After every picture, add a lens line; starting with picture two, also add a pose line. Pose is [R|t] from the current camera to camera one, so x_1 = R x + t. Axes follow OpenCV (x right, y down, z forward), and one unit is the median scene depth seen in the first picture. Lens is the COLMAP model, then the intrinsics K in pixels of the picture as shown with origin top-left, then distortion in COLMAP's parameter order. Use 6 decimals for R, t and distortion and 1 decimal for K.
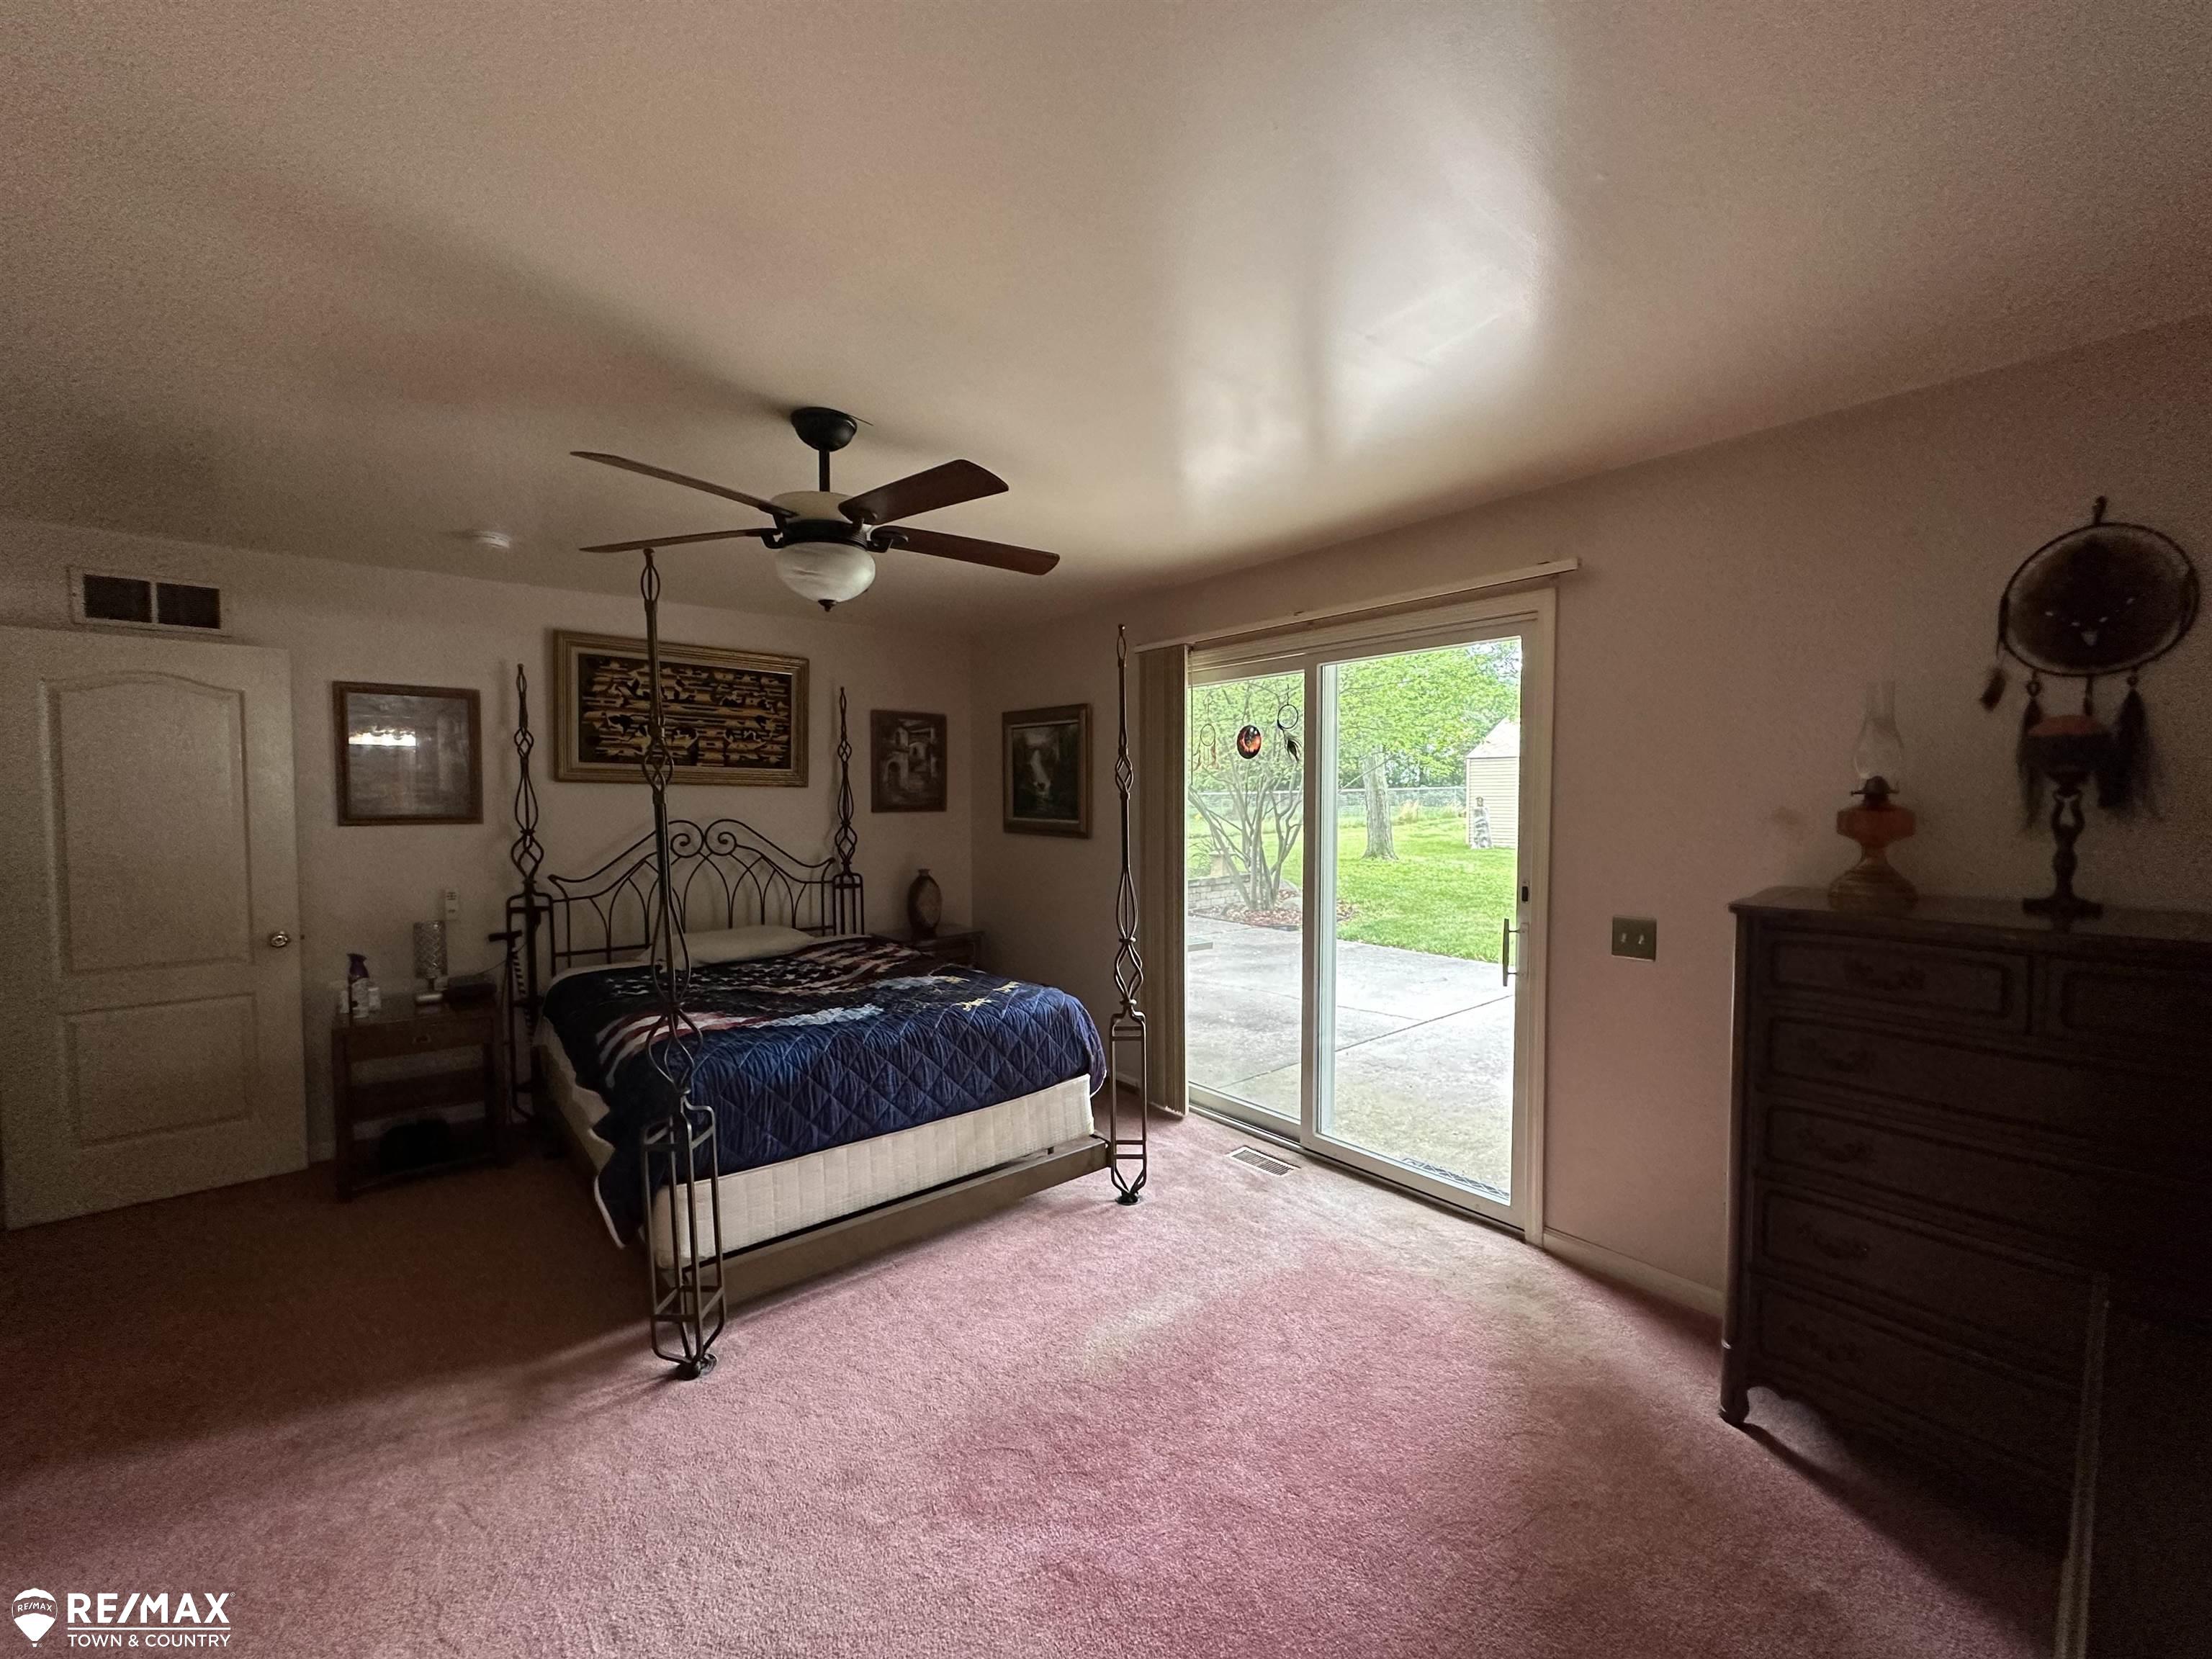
lens RADIAL K [[879.2, 0, 1106.0], [0, 879.2, 829.5], [0, 0, 1]] dist [-0.001272, -0.000025]
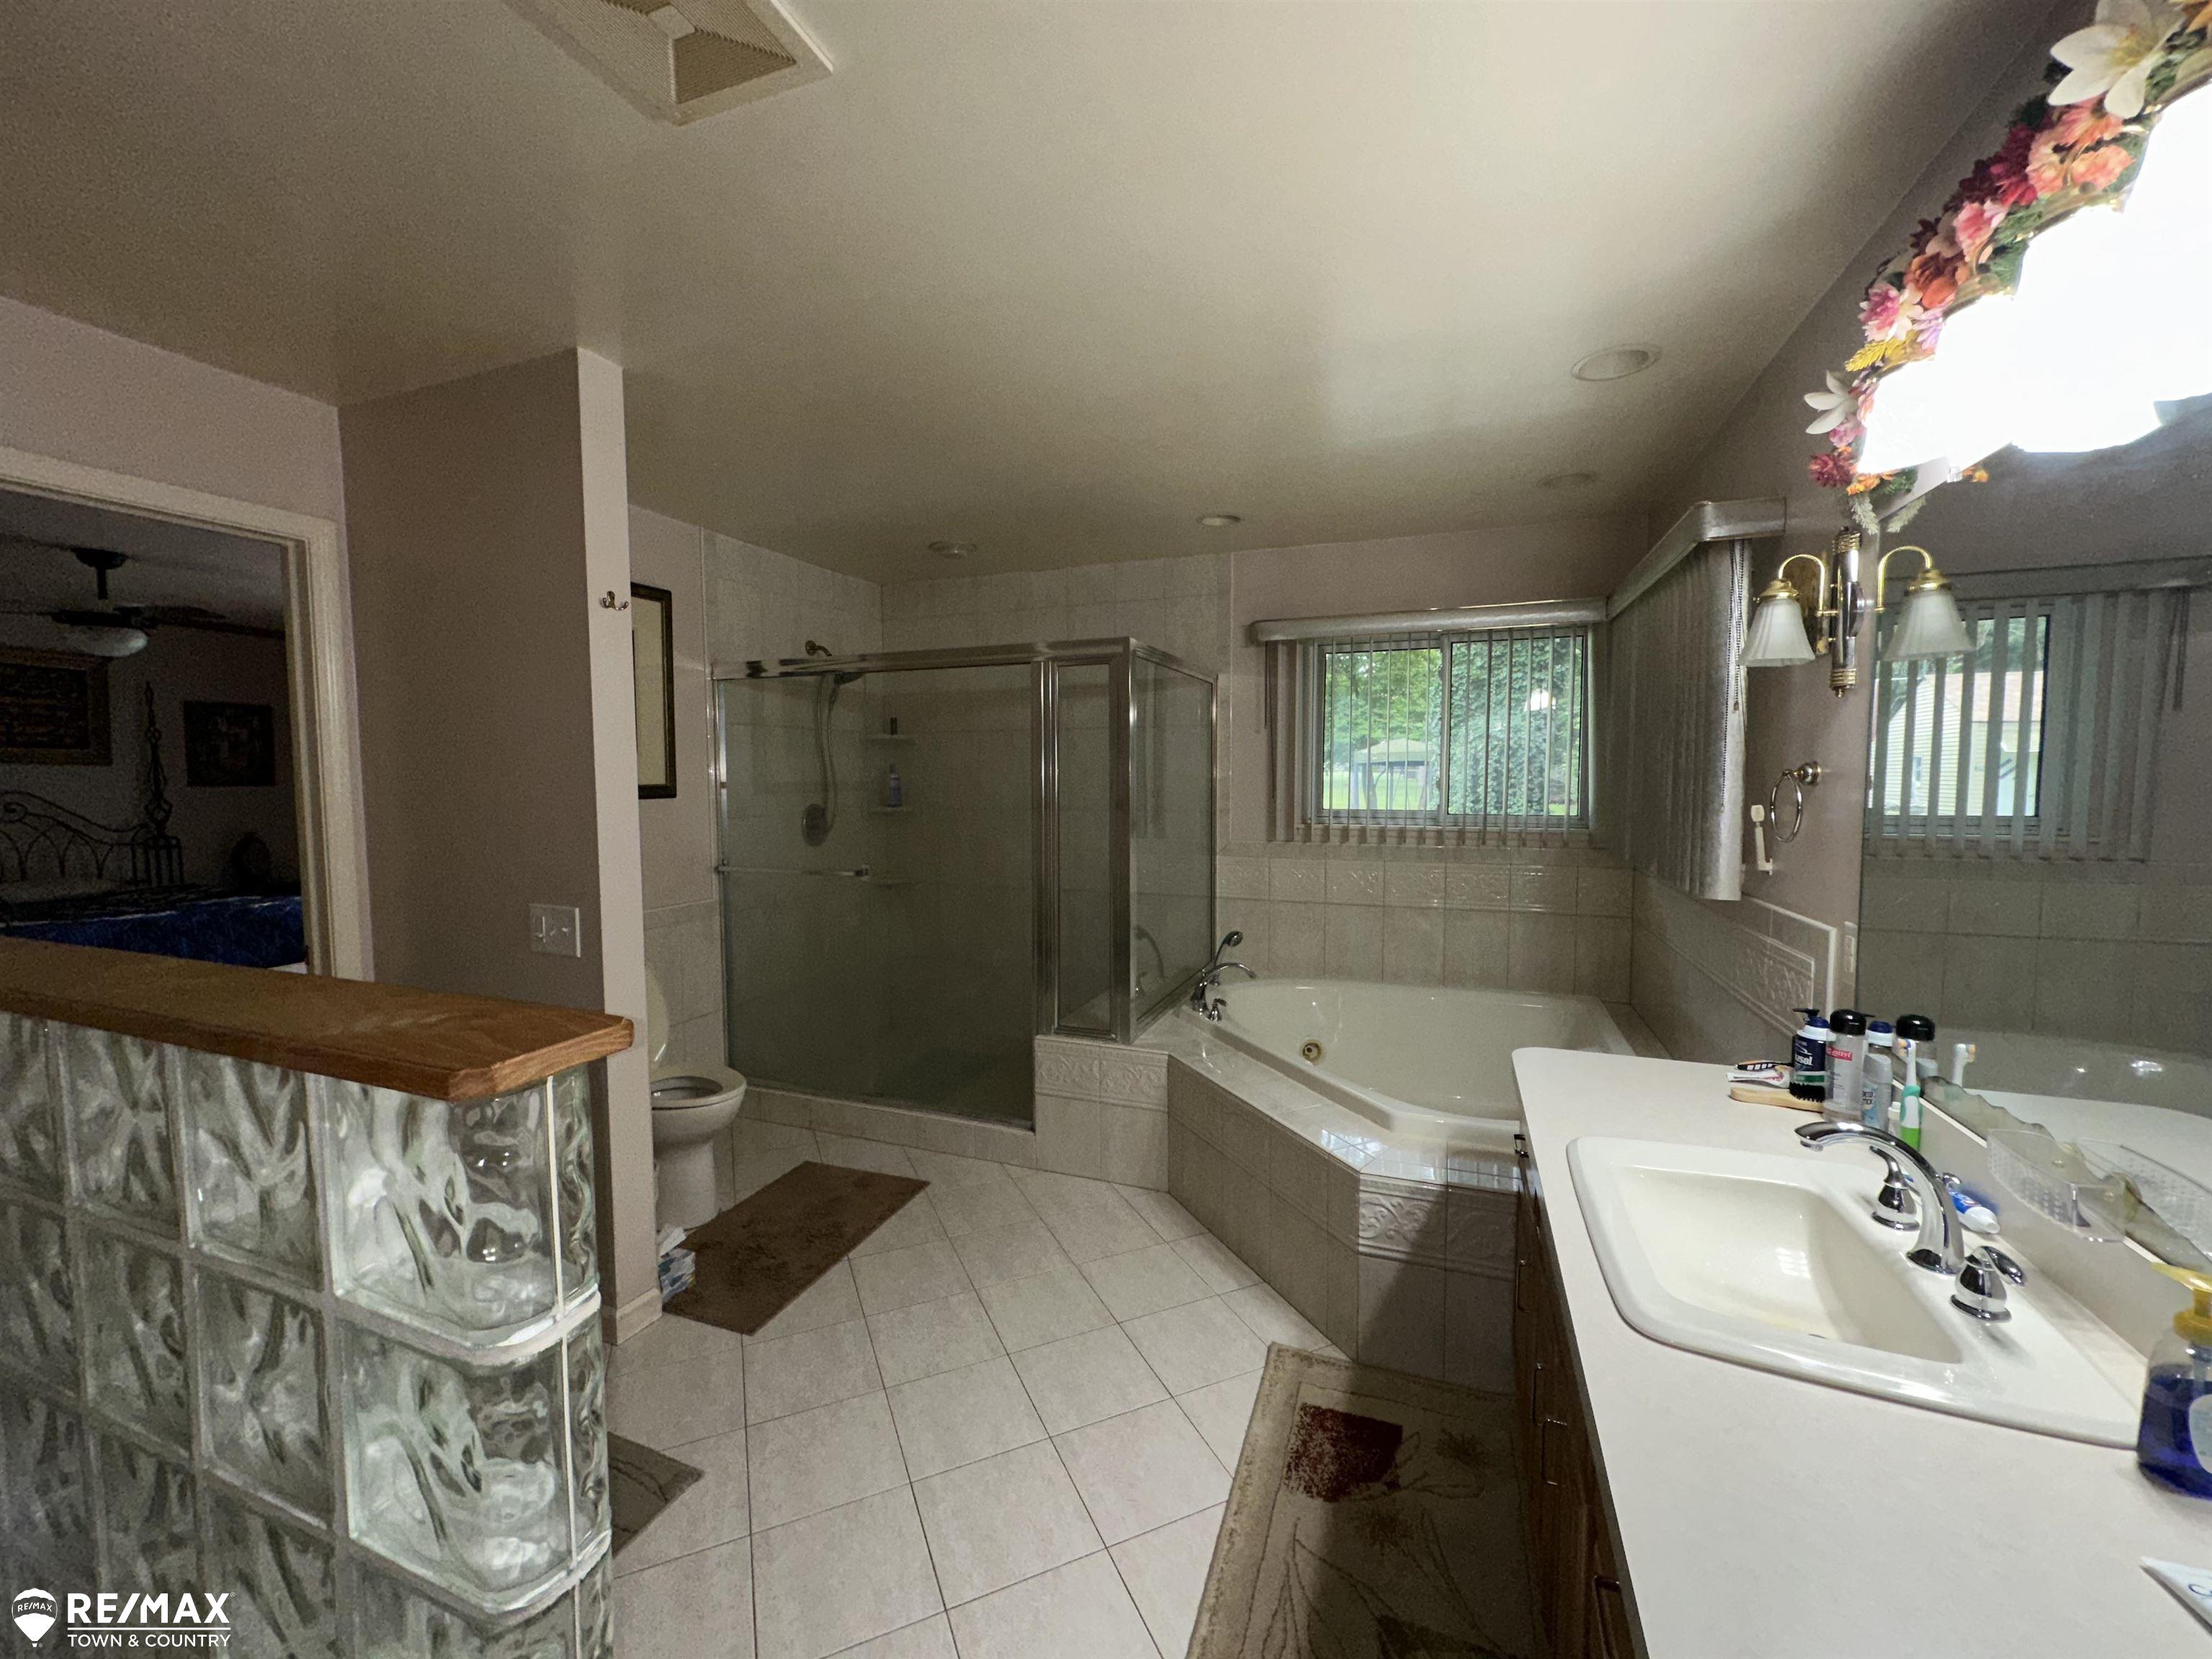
lens RADIAL K [[879.2, 0, 1106.0], [0, 879.2, 829.5], [0, 0, 1]] dist [-0.001272, -0.000025]
pose [[0.874599, -0.031631, 0.483814, 0.257758], [0.020738, 0.999397, 0.027851, 0.033819], [-0.484403, -0.014325, 0.874728, -0.684279]]
